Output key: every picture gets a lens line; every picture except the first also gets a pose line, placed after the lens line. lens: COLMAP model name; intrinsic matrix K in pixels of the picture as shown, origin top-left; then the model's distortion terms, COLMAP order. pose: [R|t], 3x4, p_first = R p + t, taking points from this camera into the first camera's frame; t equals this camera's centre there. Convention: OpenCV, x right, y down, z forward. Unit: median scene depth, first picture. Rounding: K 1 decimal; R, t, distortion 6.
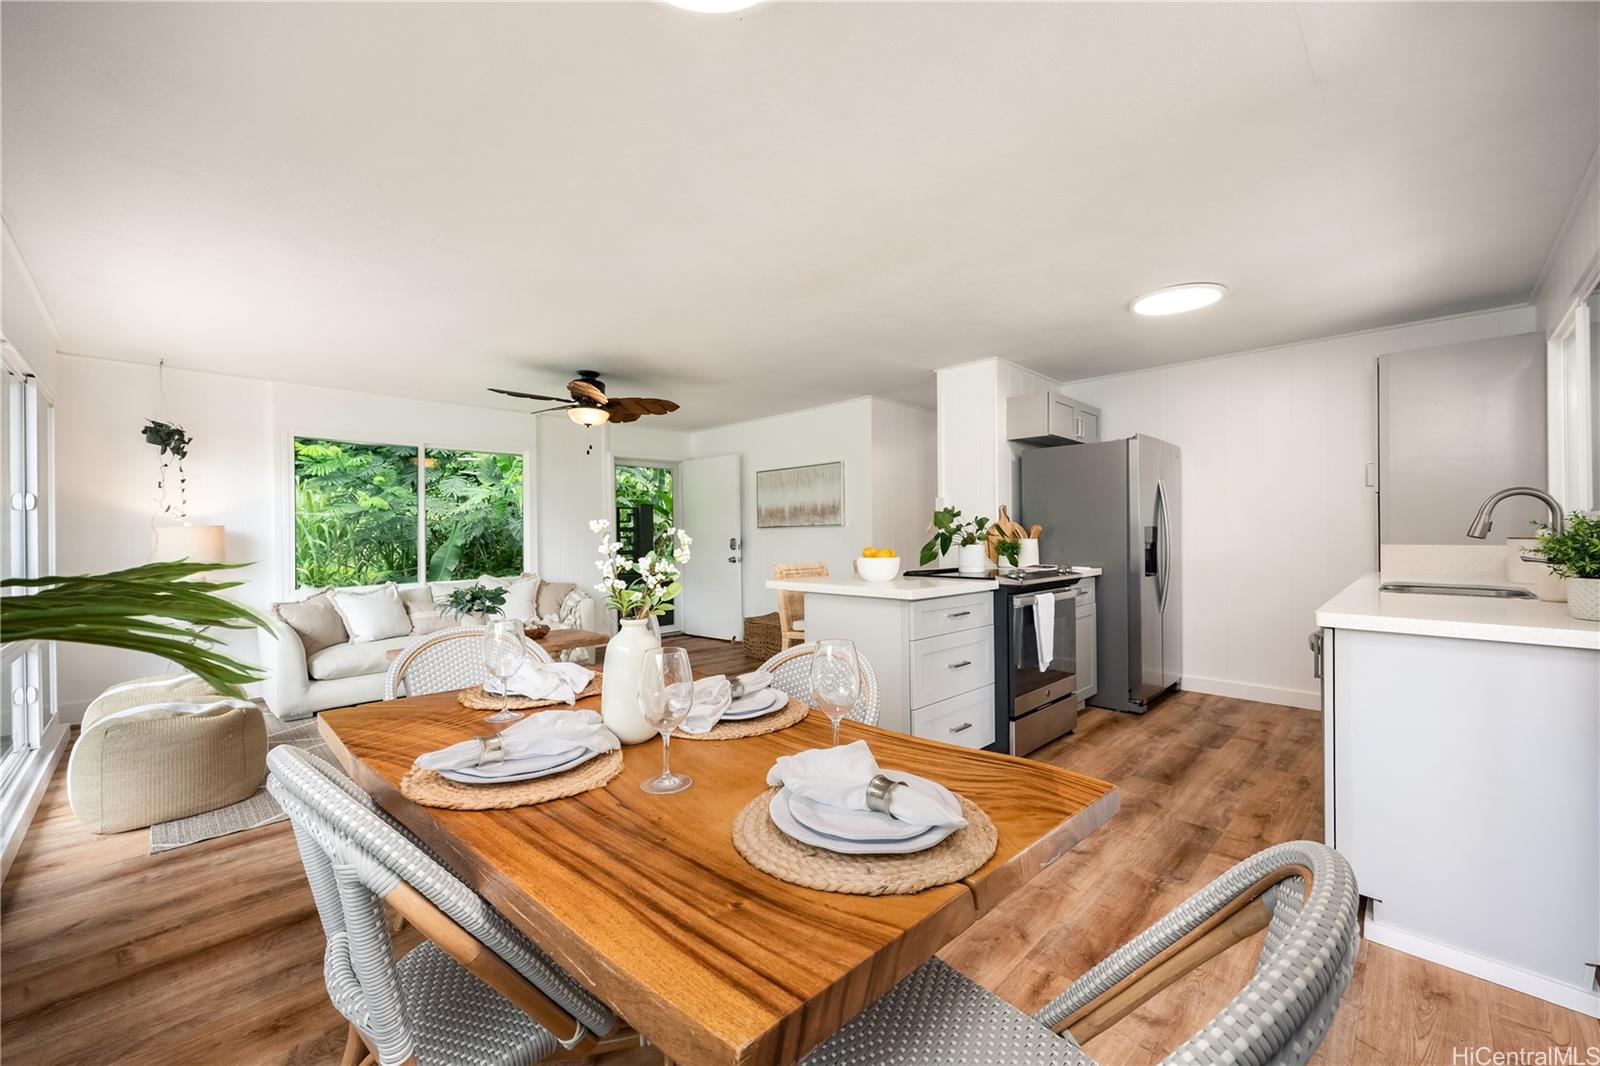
lens RADIAL K [[629.5, 0, 809.4], [0, 629.5, 539.3], [0, 0, 1]] dist [0.002583, 0.000473]
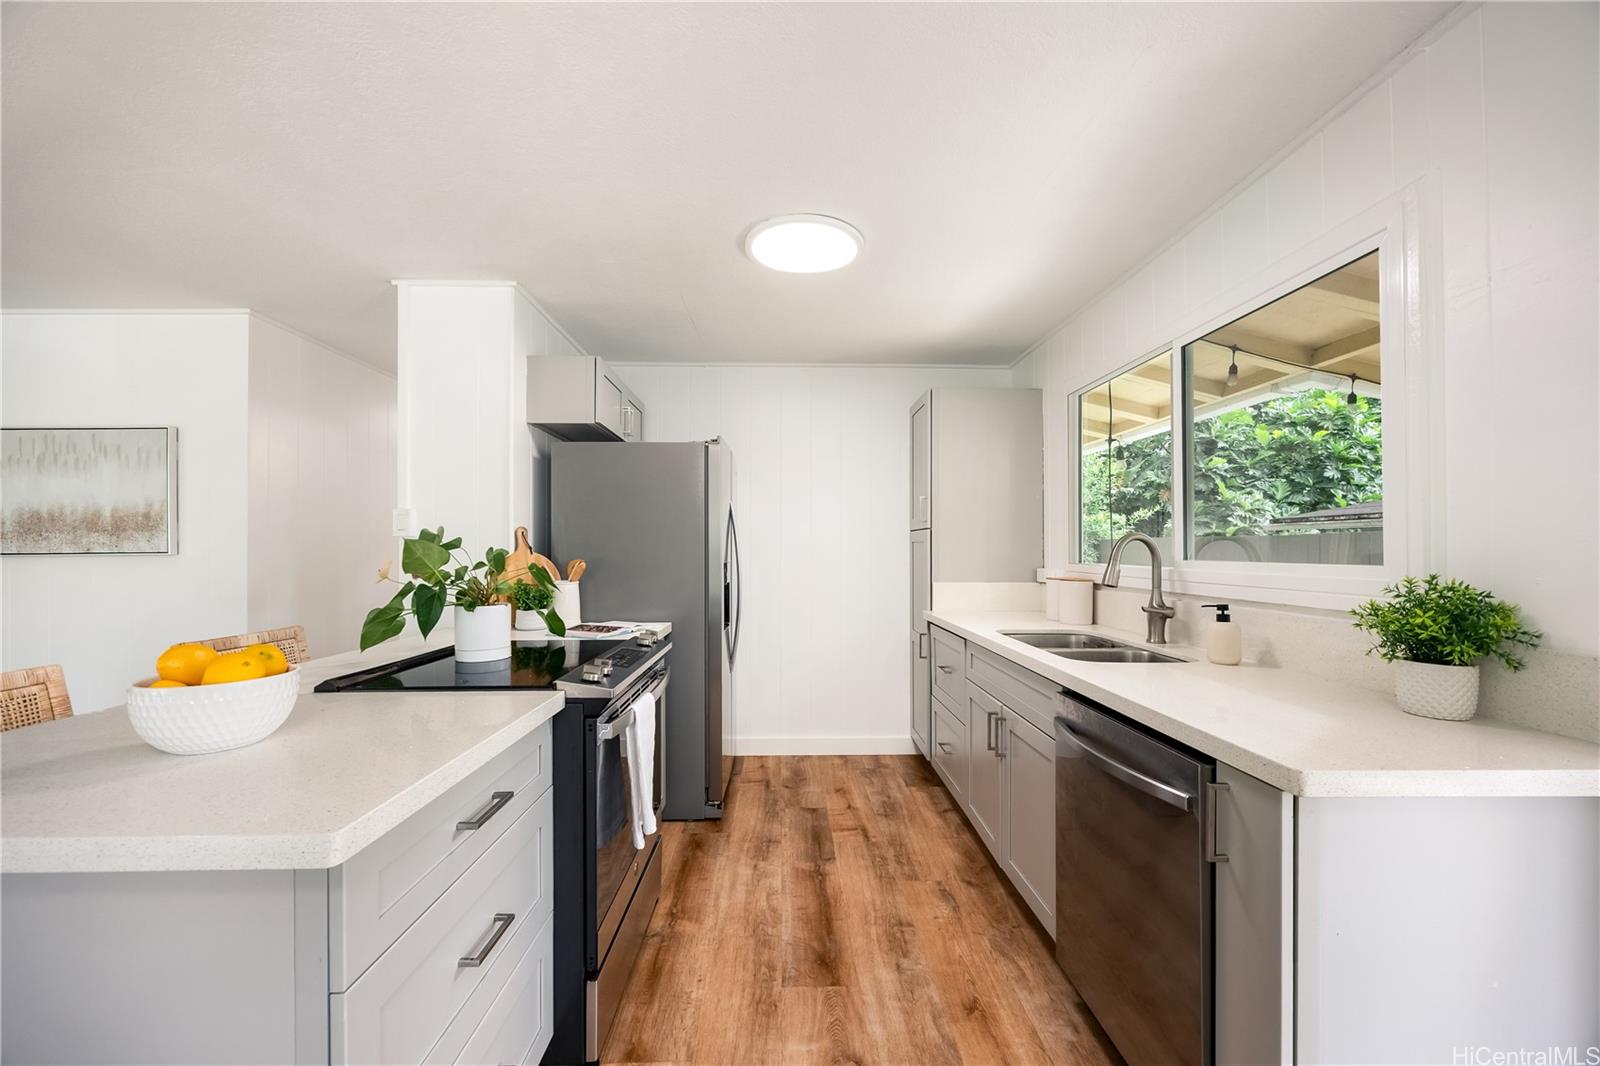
lens RADIAL K [[629.5, 0, 801.4], [0, 629.5, 544.4], [0, 0, 1]] dist [0.002583, 0.000473]
pose [[0.699947, 0.011771, 0.714097, 0.061367], [0.002608, 0.999815, -0.019037, -0.025156], [-0.714190, 0.015187, 0.699787, 0.387017]]
